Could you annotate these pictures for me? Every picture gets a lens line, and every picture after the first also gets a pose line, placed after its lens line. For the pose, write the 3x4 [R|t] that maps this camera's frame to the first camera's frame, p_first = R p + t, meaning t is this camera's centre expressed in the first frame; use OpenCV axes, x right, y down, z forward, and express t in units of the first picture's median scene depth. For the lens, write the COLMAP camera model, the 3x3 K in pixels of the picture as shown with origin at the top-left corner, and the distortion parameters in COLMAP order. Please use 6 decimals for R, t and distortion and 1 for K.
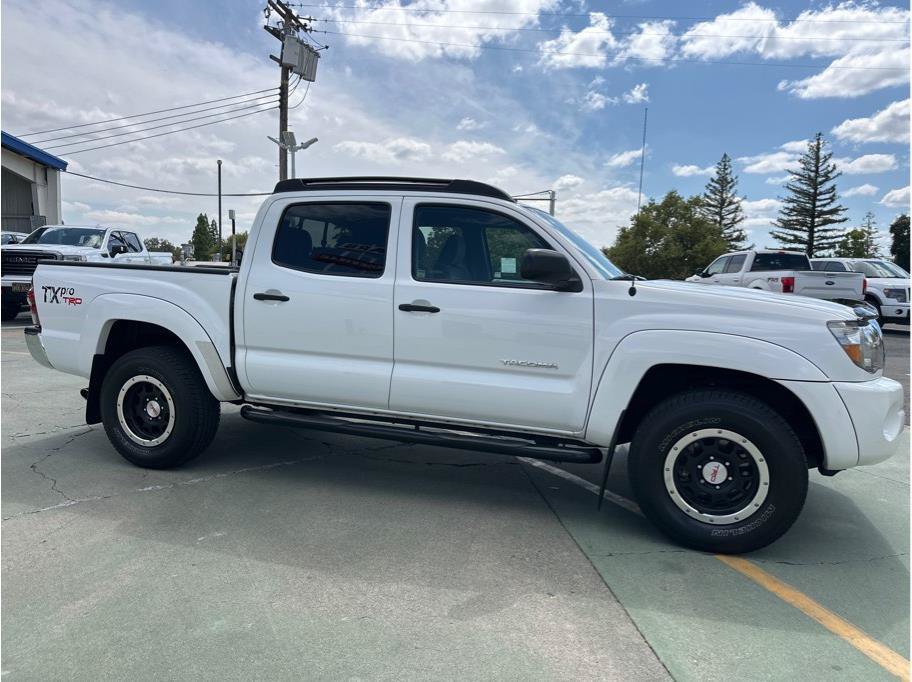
lens RADIAL K [[633.9, 0, 458.7], [0, 633.9, 341.1], [0, 0, 1]] dist [0.079637, -0.110747]
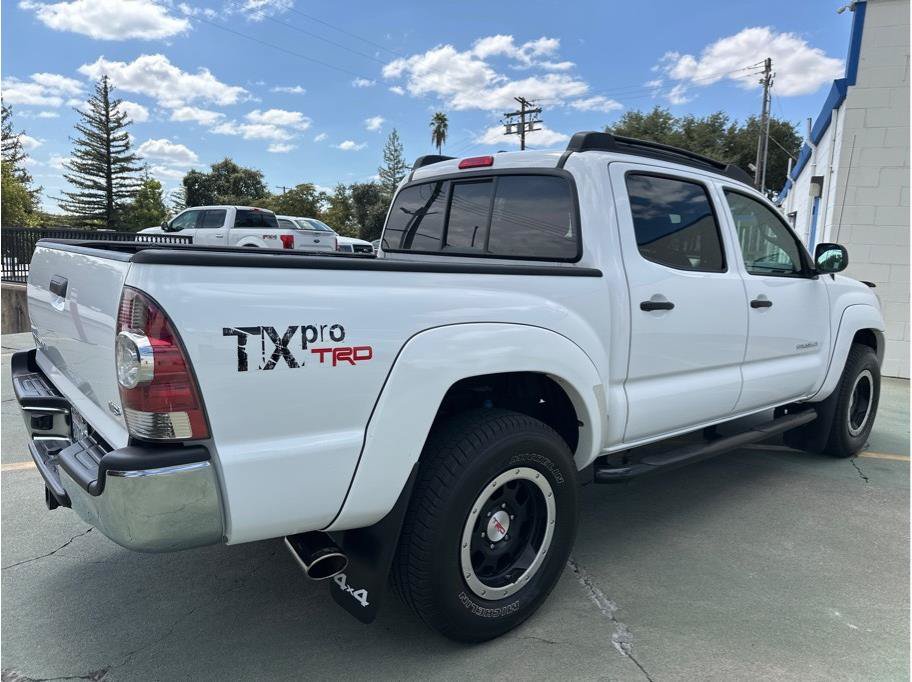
lens RADIAL K [[633.9, 0, 458.7], [0, 633.9, 341.1], [0, 0, 1]] dist [0.079637, -0.110747]
pose [[0.508255, -0.136667, 0.850294, -0.949068], [0.066226, 0.990607, 0.119633, -0.120421], [-0.858657, -0.004493, 0.512532, 0.761625]]
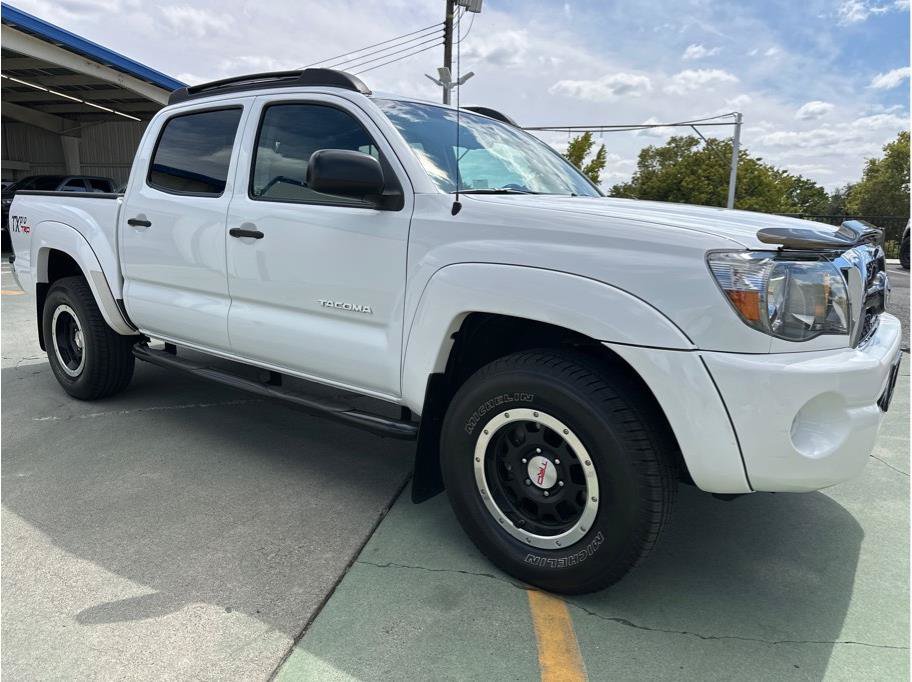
lens RADIAL K [[633.9, 0, 458.7], [0, 633.9, 341.1], [0, 0, 1]] dist [0.079637, -0.110747]
pose [[0.948154, 0.054035, -0.313185, 0.393596], [-0.027742, 0.995751, 0.087813, 0.005368], [0.316599, -0.074572, 0.945624, 0.252772]]
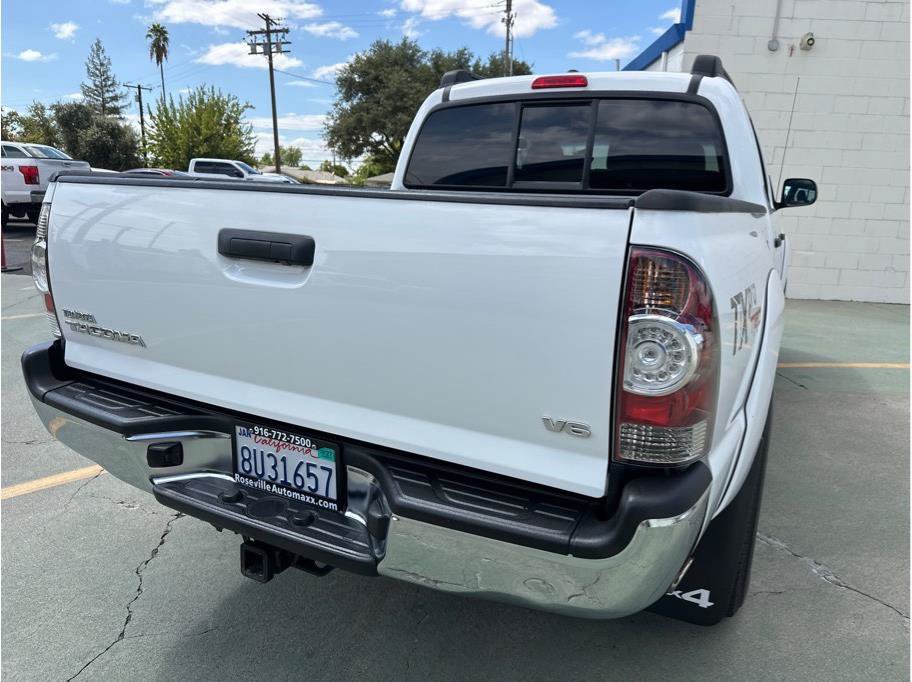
lens RADIAL K [[645.4, 0, 453.3], [0, 645.4, 333.2], [0, 0, 1]] dist [0.007637, -0.008817]
pose [[0.145371, -0.238998, 0.960077, -0.985332], [0.072507, 0.970349, 0.230577, -0.150375], [-0.986717, 0.036093, 0.158389, 1.148374]]
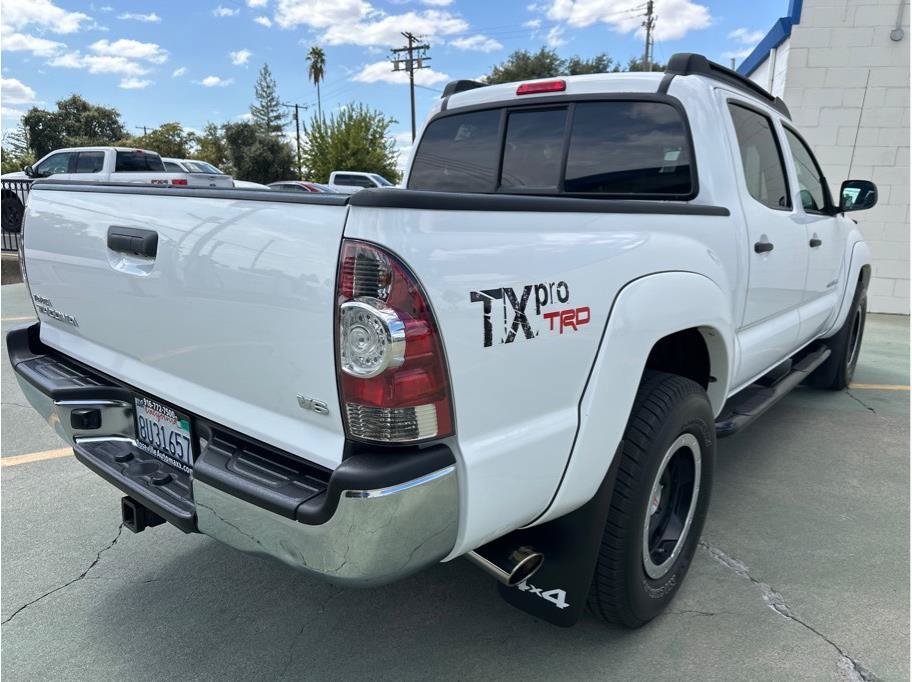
lens RADIAL K [[642.4, 0, 457.3], [0, 642.4, 336.4], [0, 0, 1]] dist [0.029957, -0.043361]
pose [[0.346406, -0.221578, 0.911541, -0.967119], [0.081043, 0.975140, 0.206239, -0.132708], [-0.934578, 0.002432, 0.355751, 0.978078]]
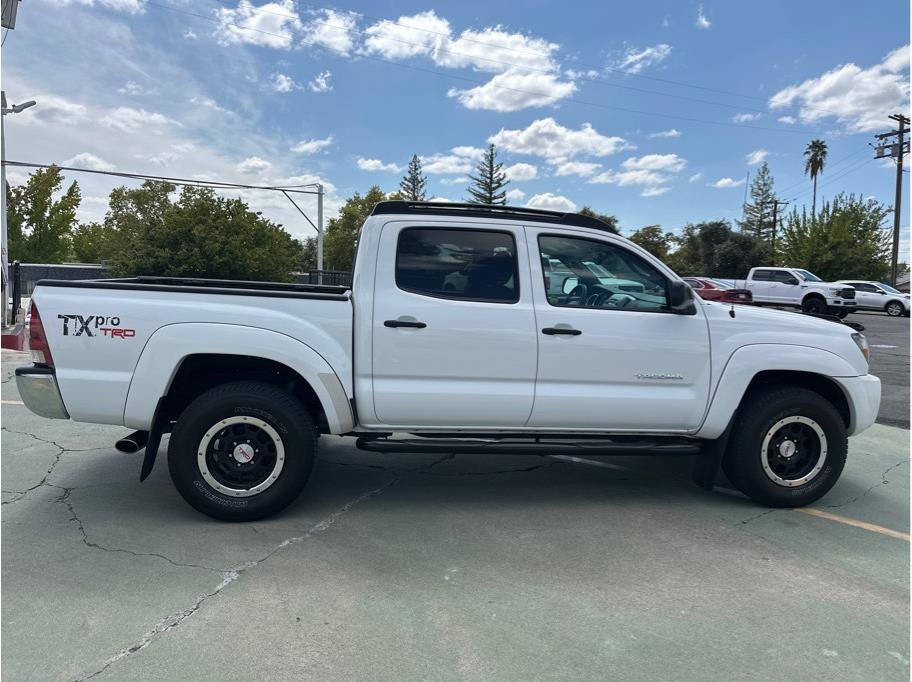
lens RADIAL K [[633.9, 0, 458.7], [0, 633.9, 341.1], [0, 0, 1]] dist [0.079637, -0.110747]
pose [[0.888639, -0.044556, 0.456438, -0.616483], [0.036426, 0.998982, 0.026598, -0.060809], [-0.457159, -0.007010, 0.889358, 0.090566]]
